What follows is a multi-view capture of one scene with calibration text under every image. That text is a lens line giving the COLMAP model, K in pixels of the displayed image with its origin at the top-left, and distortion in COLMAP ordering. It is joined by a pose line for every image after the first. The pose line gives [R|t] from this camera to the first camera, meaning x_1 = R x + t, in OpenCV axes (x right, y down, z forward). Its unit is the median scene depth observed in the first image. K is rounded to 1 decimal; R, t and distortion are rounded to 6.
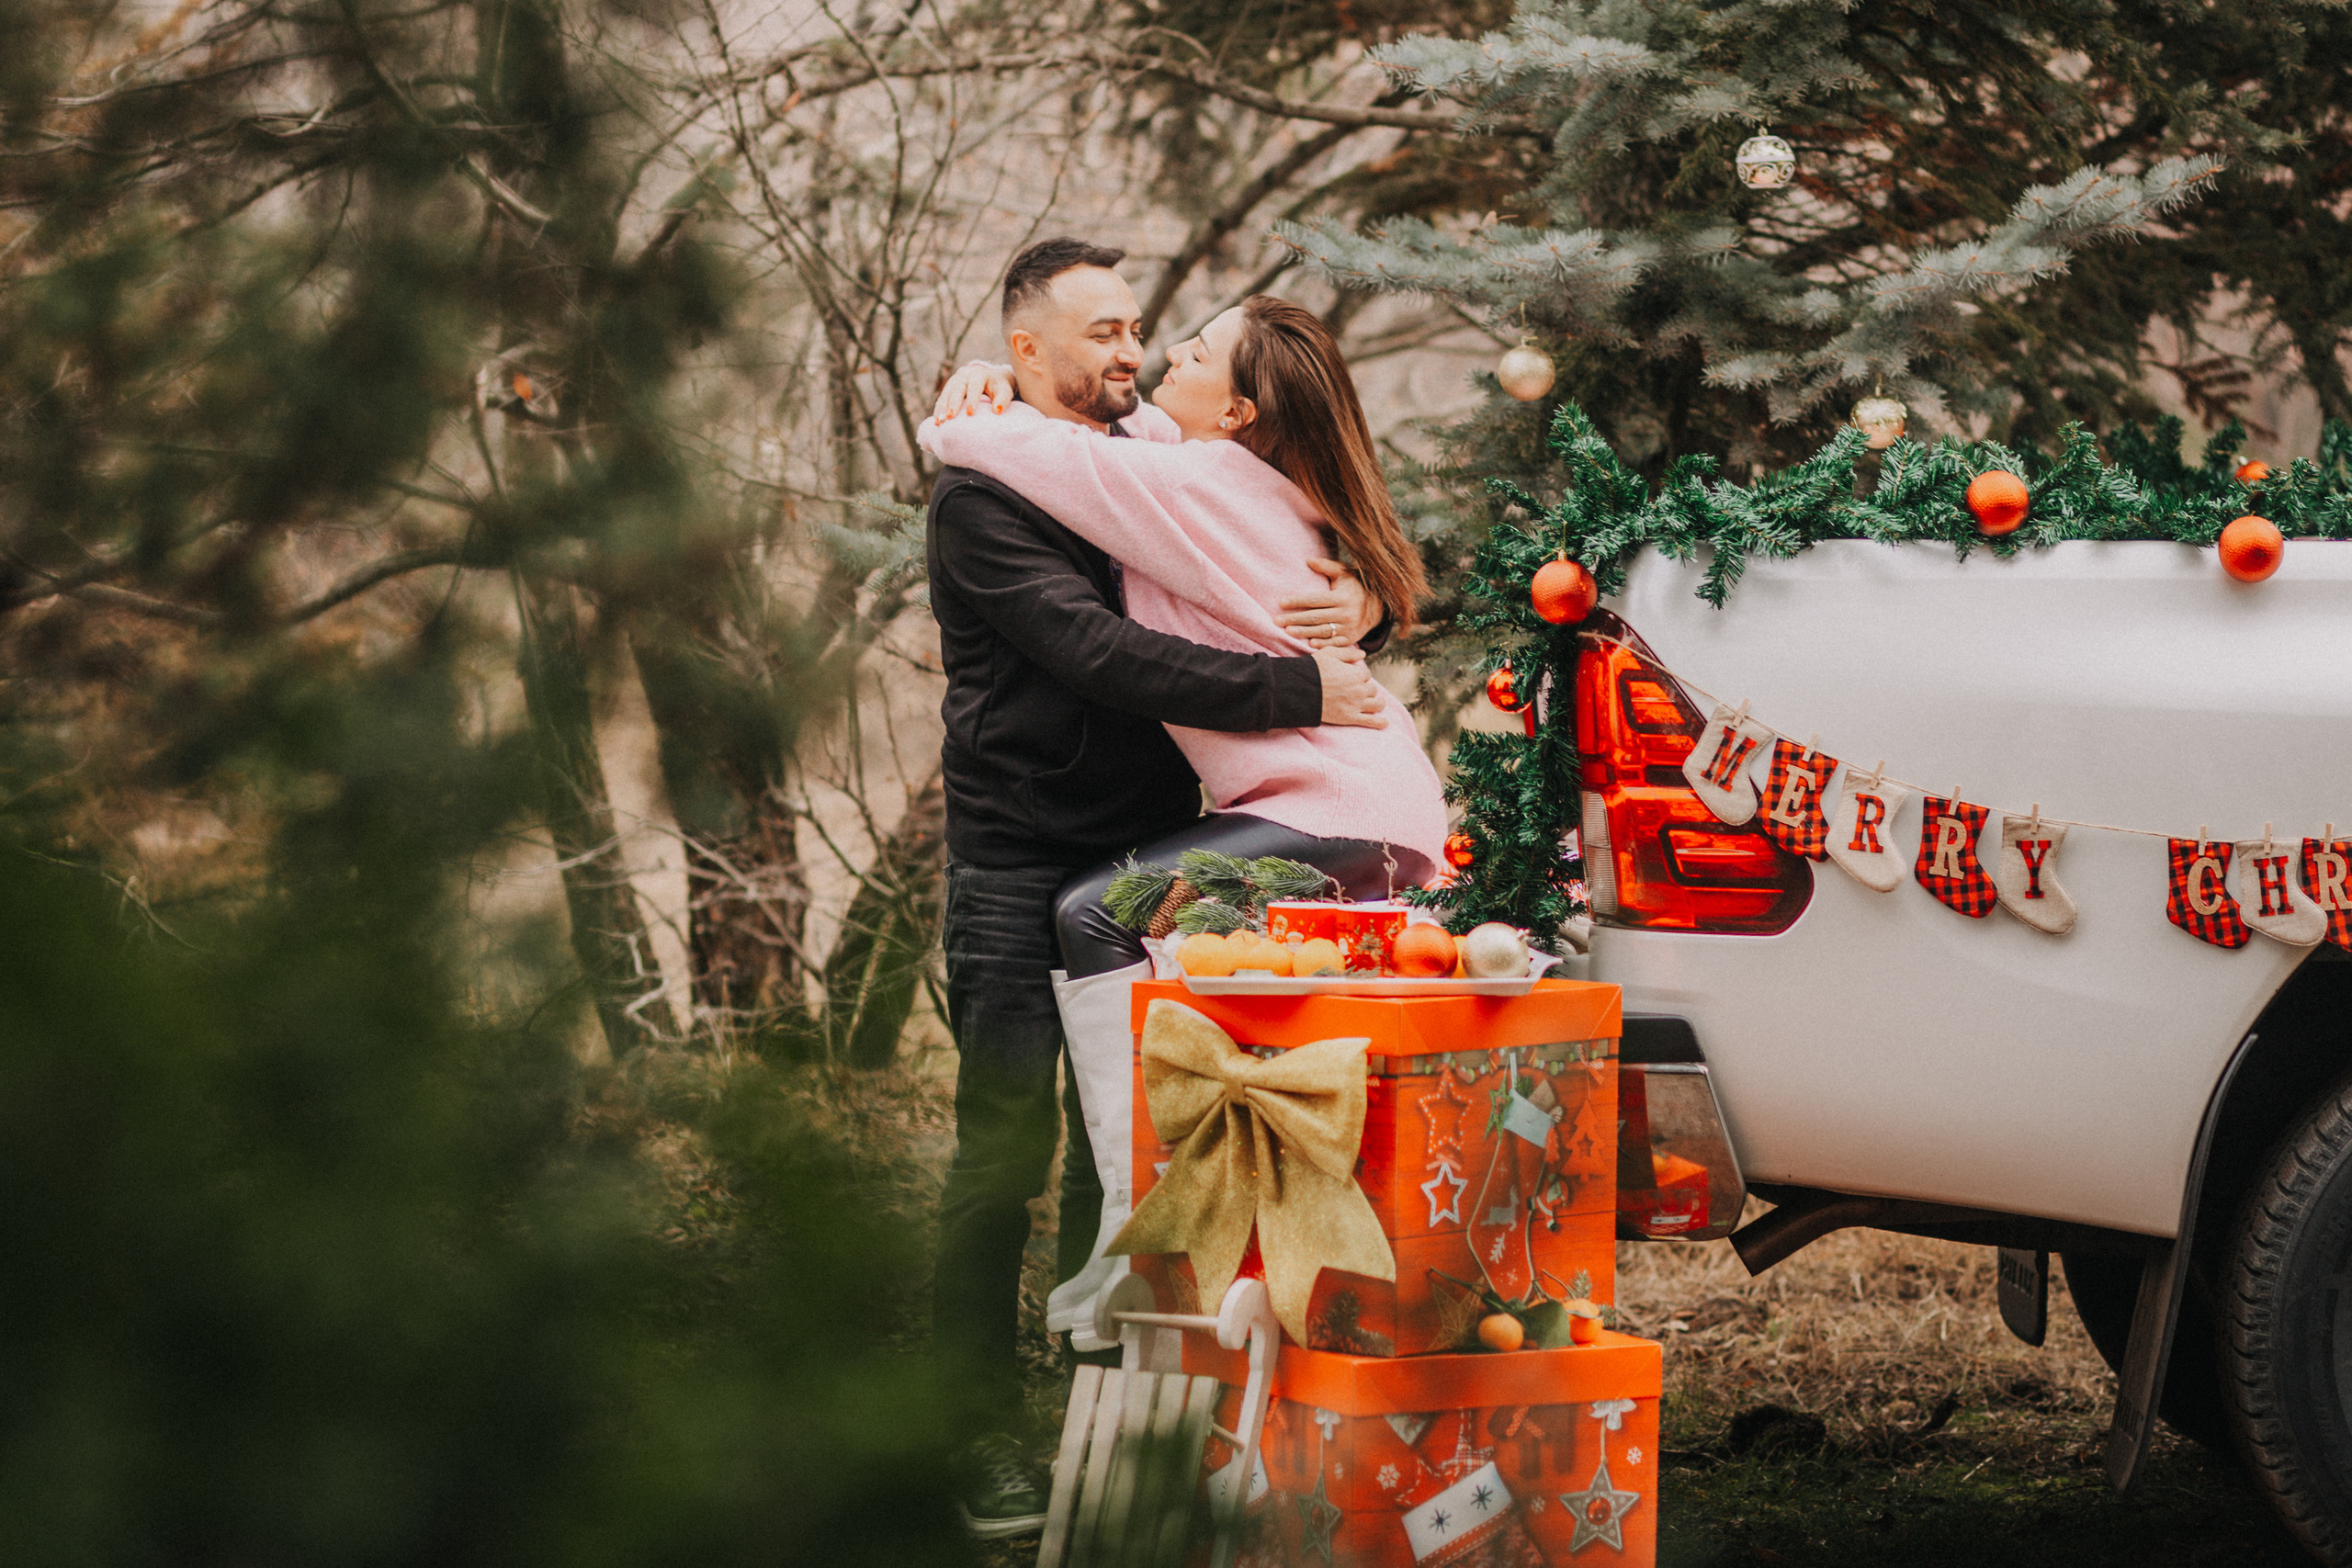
lens RADIAL K [[5529.5, 0, 1175.7], [0, 5529.5, 777.4], [0, 0, 1]] dist [-0.052814, -0.464357]
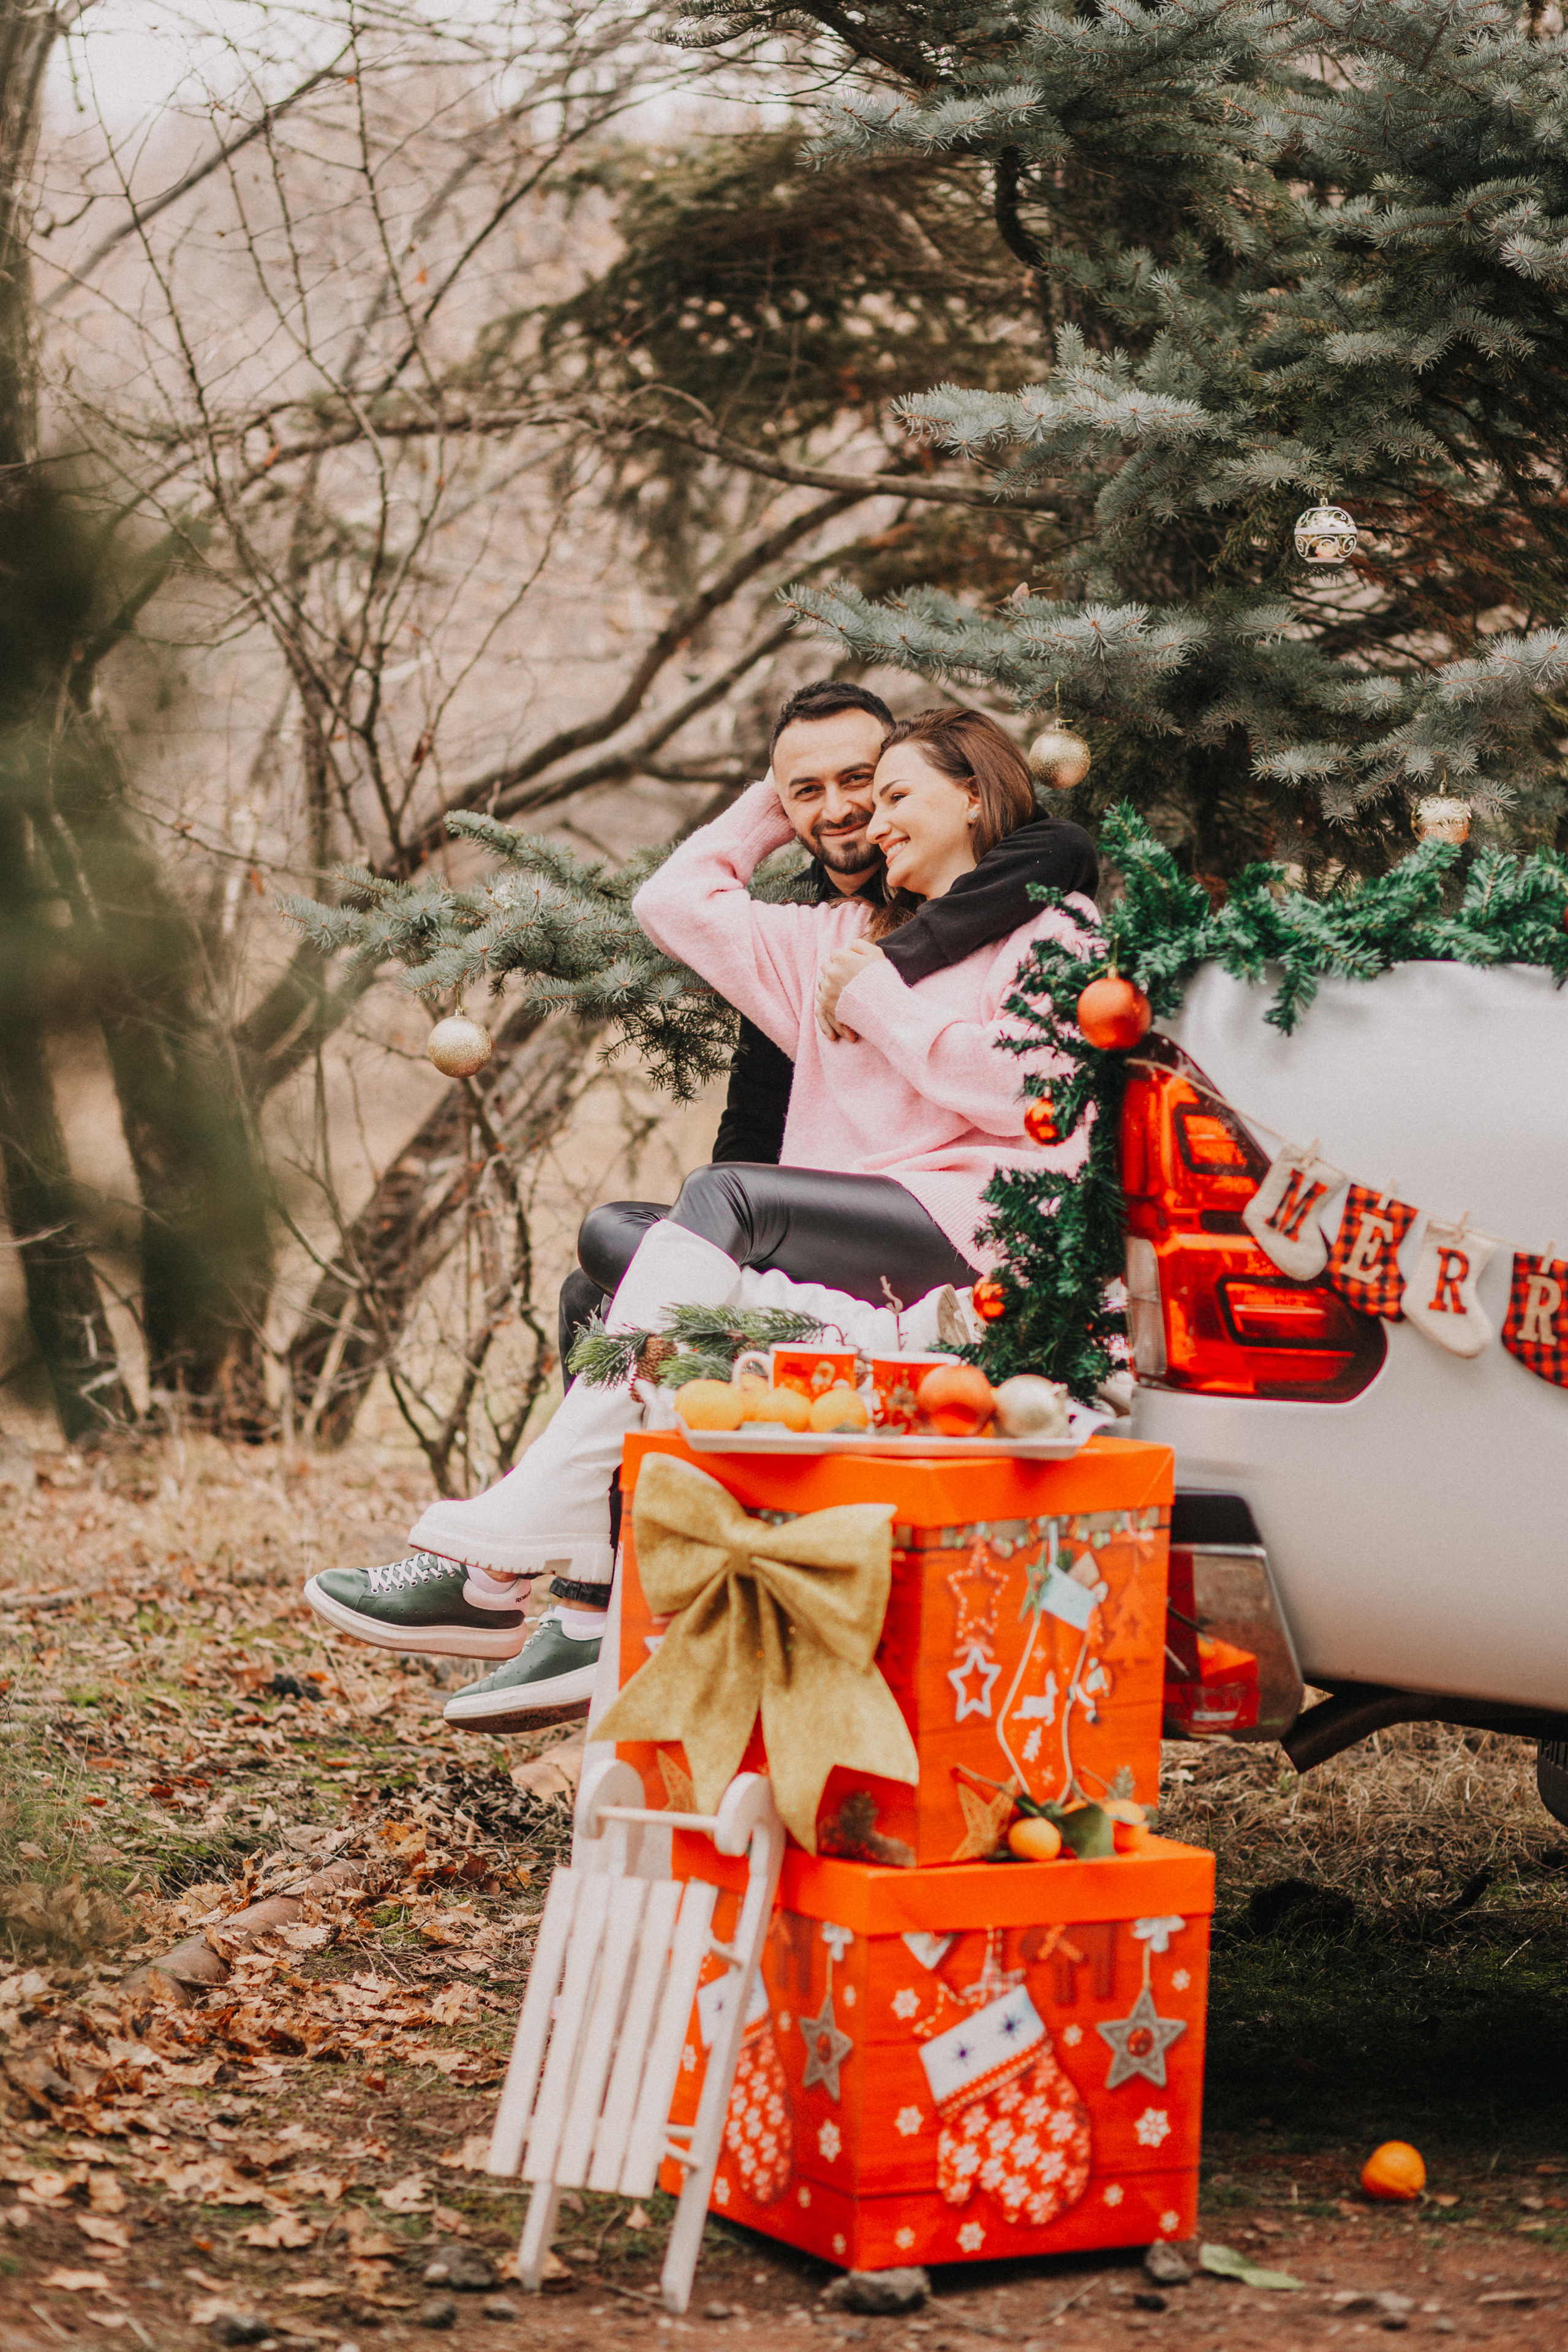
lens RADIAL K [[5524.0, 0, 730.2], [0, 5524.0, 1264.8], [0, 0, 1]] dist [-0.008118, -0.710236]
pose [[0.999669, 0.019554, 0.016742, -0.005911], [-0.019932, 0.999544, 0.022683, -0.012007], [-0.016291, -0.023009, 0.999603, 0.108091]]
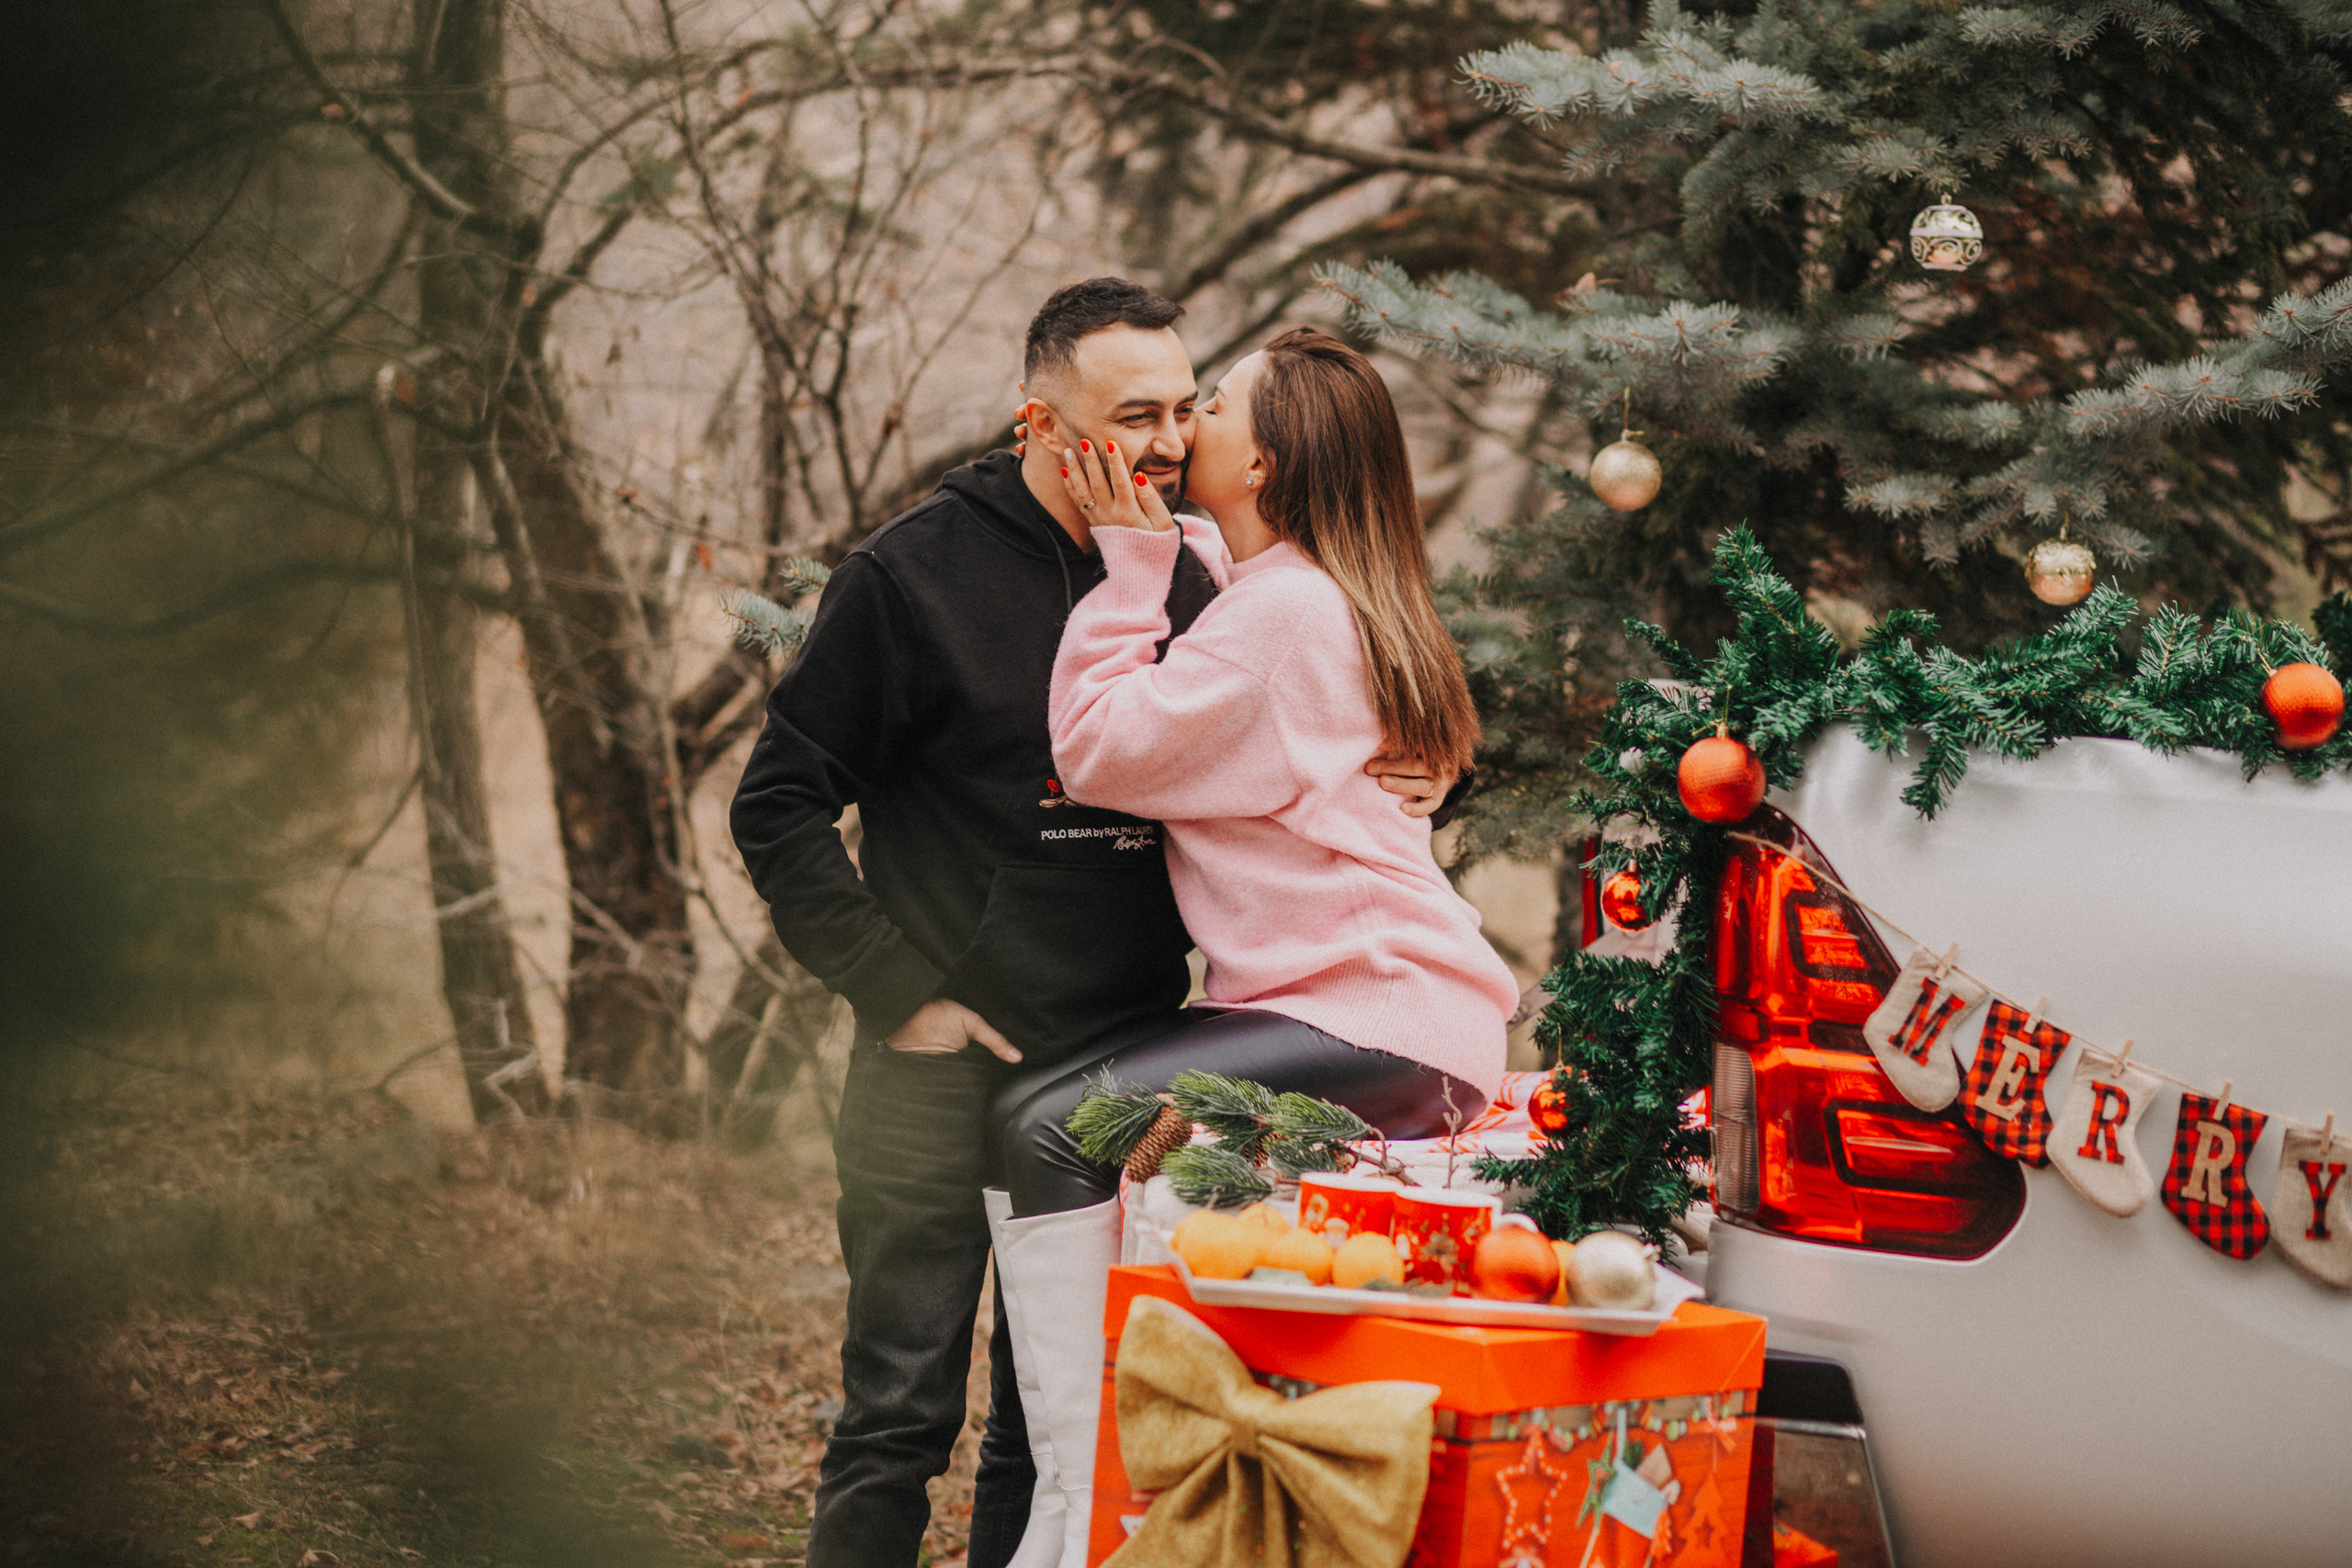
lens RADIAL K [[5523.4, 0, 1177.1], [0, 5523.4, 985.5], [0, 0, 1]] dist [-0.008118, -0.710236]
pose [[0.996790, 0.077506, 0.020045, -0.015915], [-0.078015, 0.996613, 0.026008, -0.019460], [-0.017961, -0.027489, 0.999461, 0.253100]]
